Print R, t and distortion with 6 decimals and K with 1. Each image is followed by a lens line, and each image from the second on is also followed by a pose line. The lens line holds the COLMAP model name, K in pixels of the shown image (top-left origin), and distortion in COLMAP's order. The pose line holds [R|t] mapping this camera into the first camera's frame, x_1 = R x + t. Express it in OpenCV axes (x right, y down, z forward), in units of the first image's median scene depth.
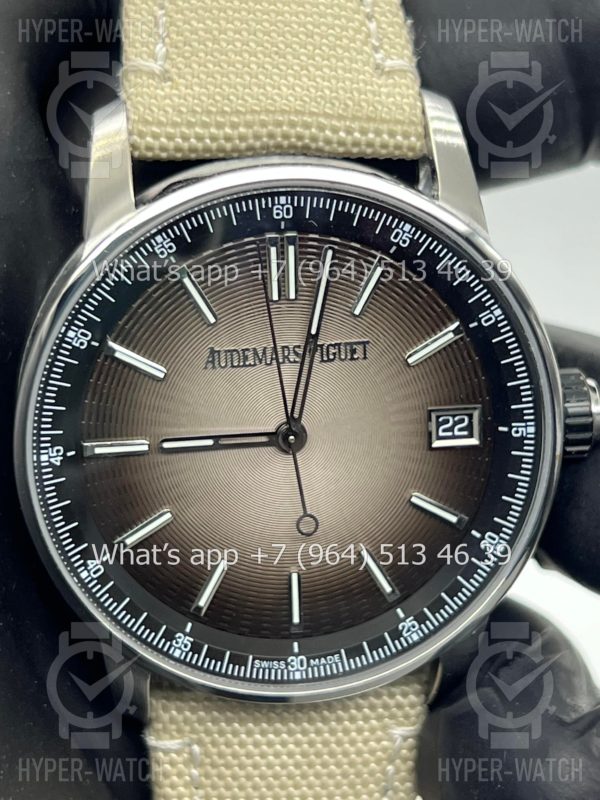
lens RADIAL K [[1819.3, 0, 301.5], [0, 1819.3, 397.6], [0, 0, 1]] dist [0.326034, 0.000000]
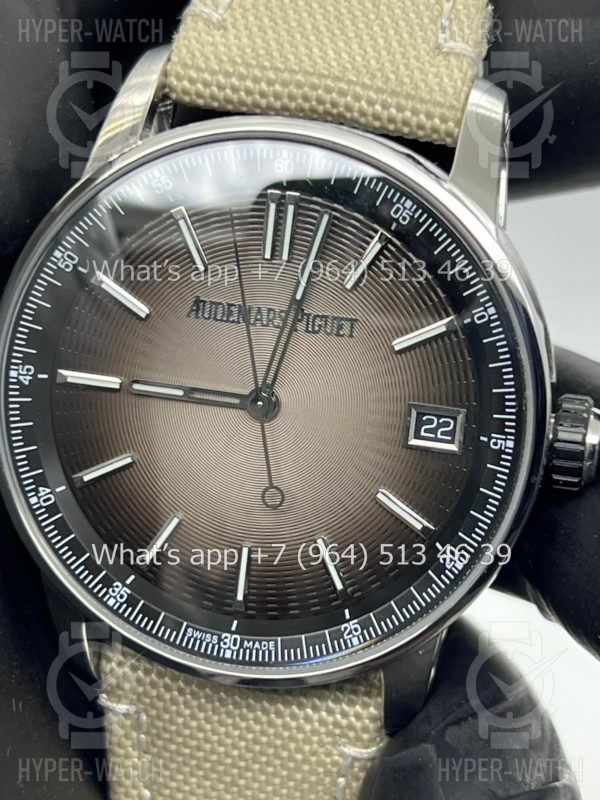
lens RADIAL K [[1819.3, 0, 303.4], [0, 1819.3, 392.7], [0, 0, 1]] dist [0.326034, 0.000000]
pose [[0.945752, 0.179049, -0.271098, 0.274494], [-0.201502, 0.977819, -0.057152, 0.066575], [0.254852, 0.108679, 0.960854, 0.080539]]
